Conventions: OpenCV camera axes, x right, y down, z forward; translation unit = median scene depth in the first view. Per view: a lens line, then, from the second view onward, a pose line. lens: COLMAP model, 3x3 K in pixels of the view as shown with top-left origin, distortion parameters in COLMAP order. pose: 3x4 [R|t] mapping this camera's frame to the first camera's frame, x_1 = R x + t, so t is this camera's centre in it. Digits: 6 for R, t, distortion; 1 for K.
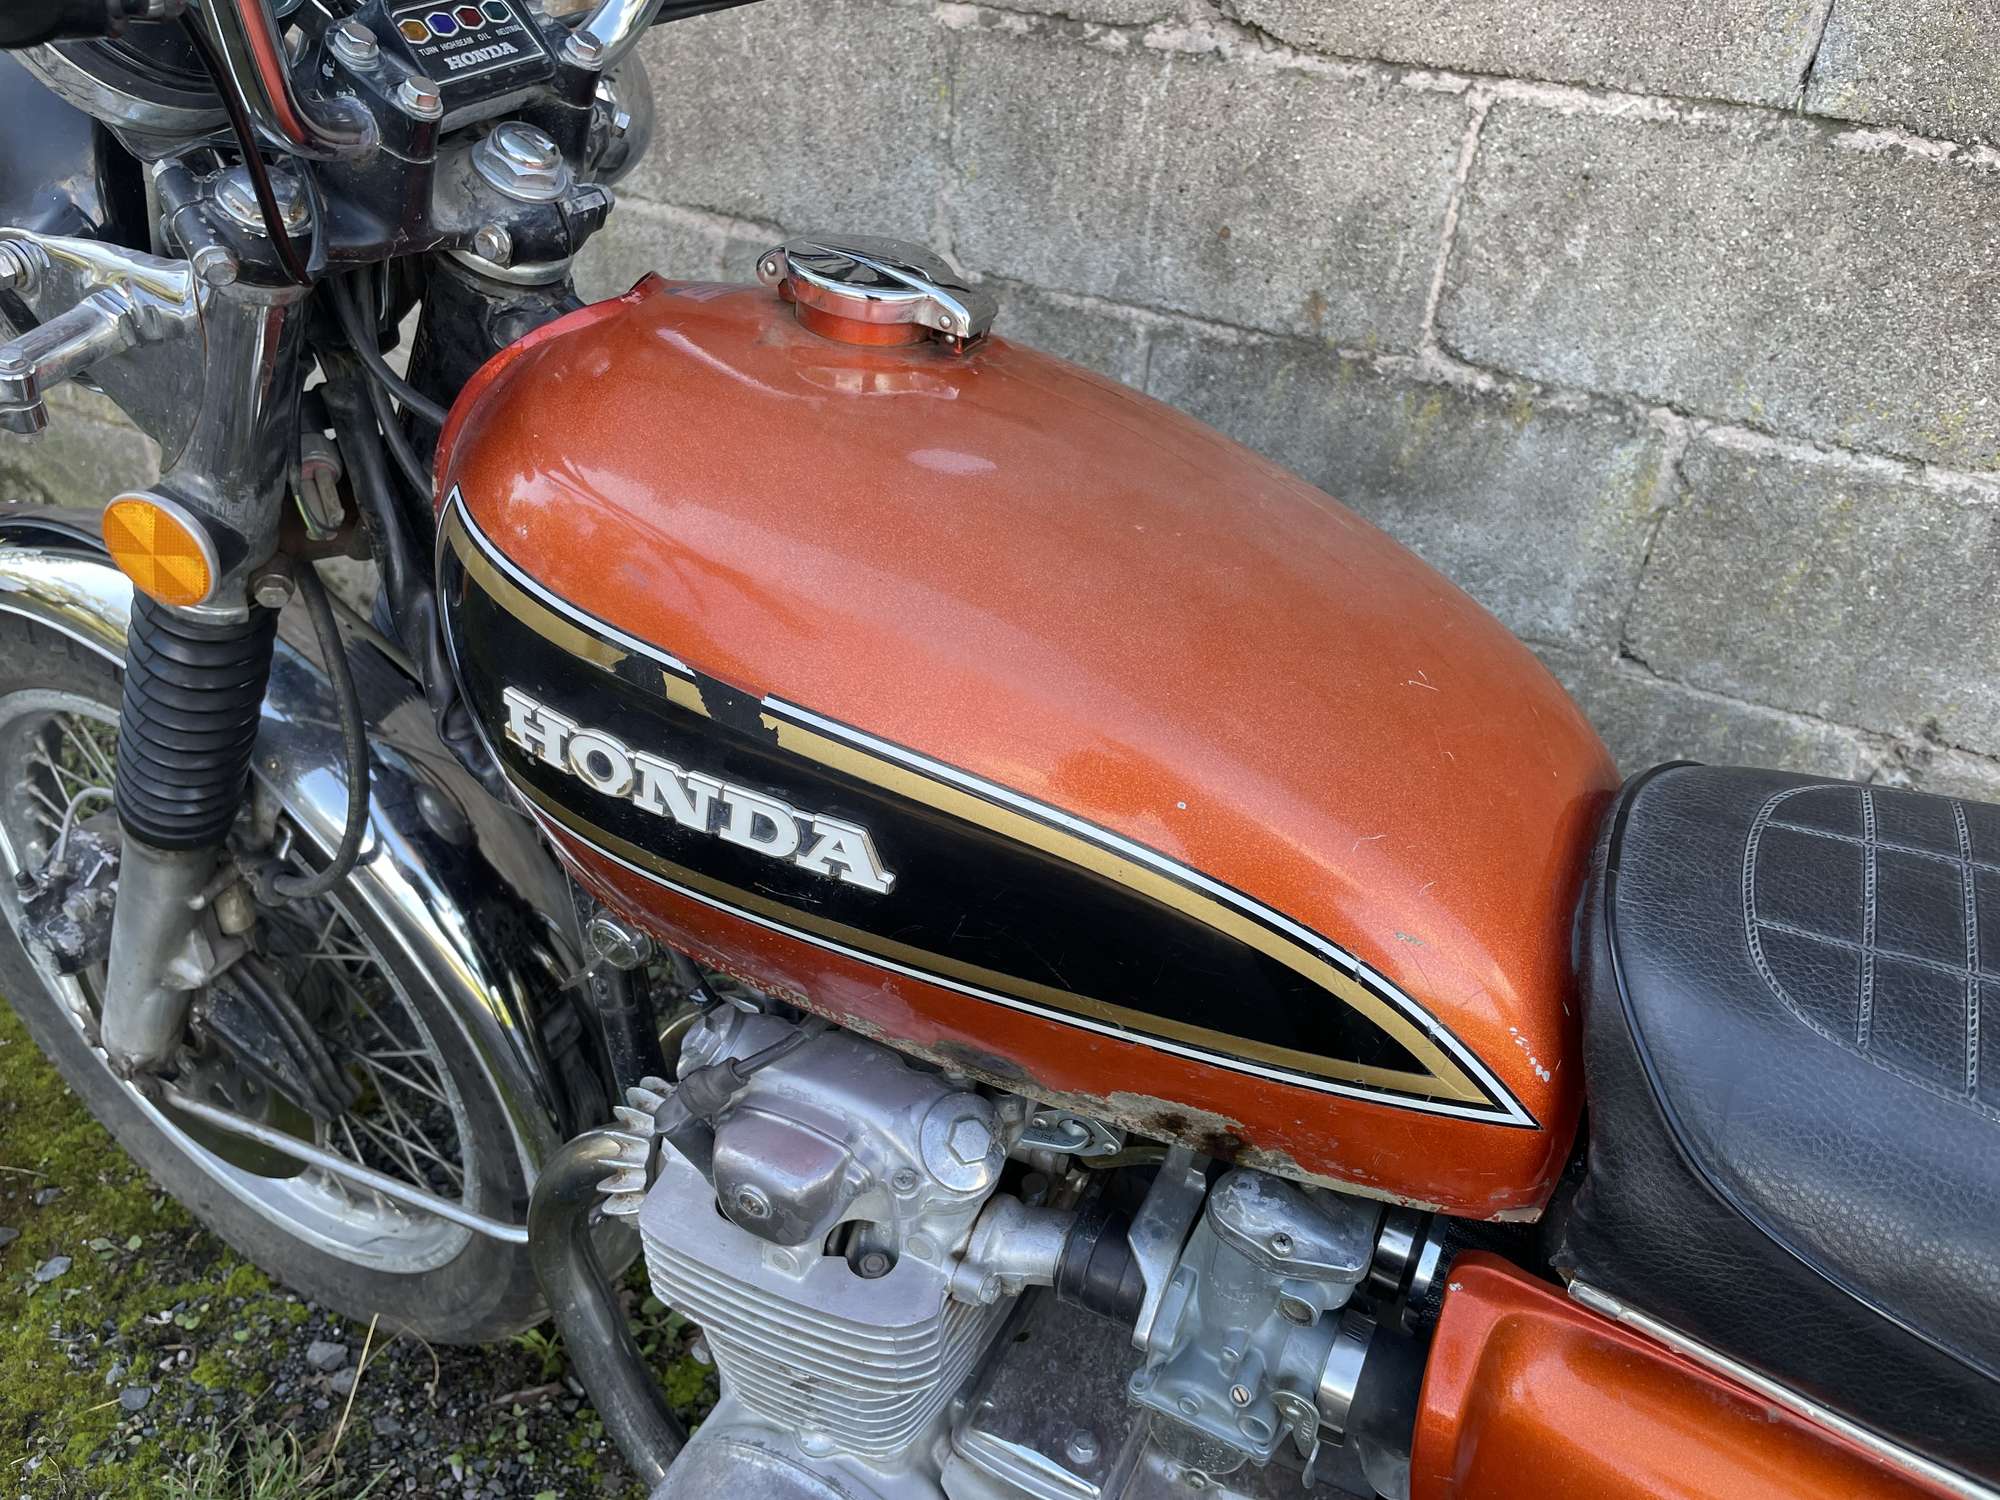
lens RADIAL K [[1535.7, 0, 981.4], [0, 1535.7, 750.6], [0, 0, 1]] dist [0.075388, -0.113637]
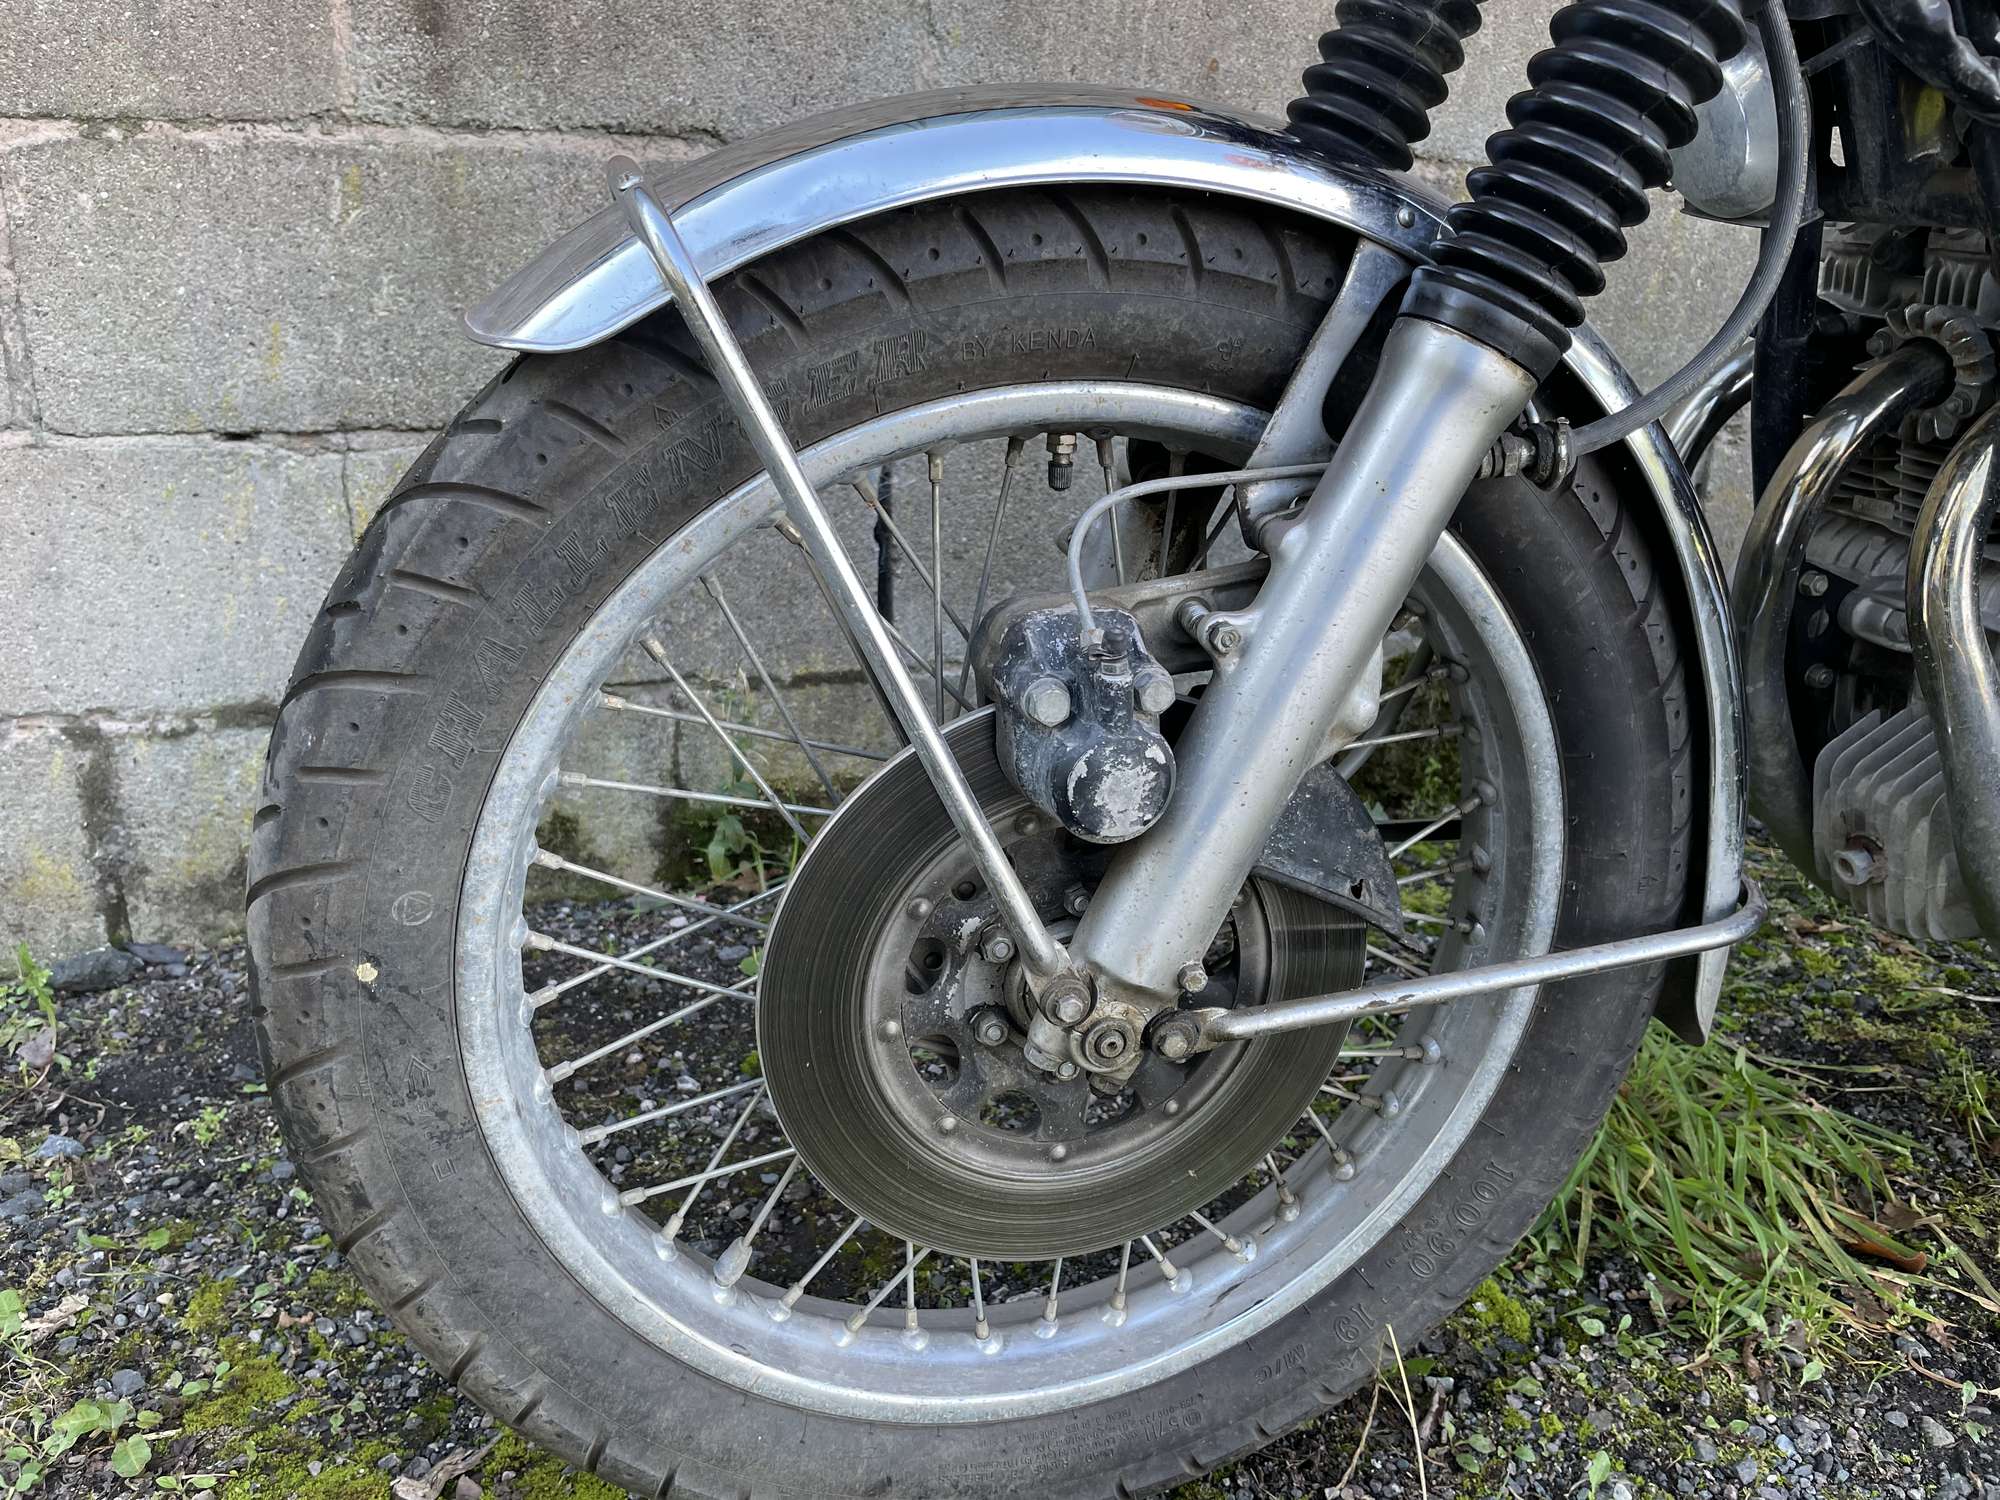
lens RADIAL K [[1535.7, 0, 990.4], [0, 1535.7, 757.1], [0, 0, 1]] dist [0.075388, -0.113637]
pose [[0.717512, -0.272010, 0.641239, -0.766840], [0.413992, 0.906886, -0.078539, 0.109424], [-0.560167, 0.321820, 0.763312, 0.450019]]
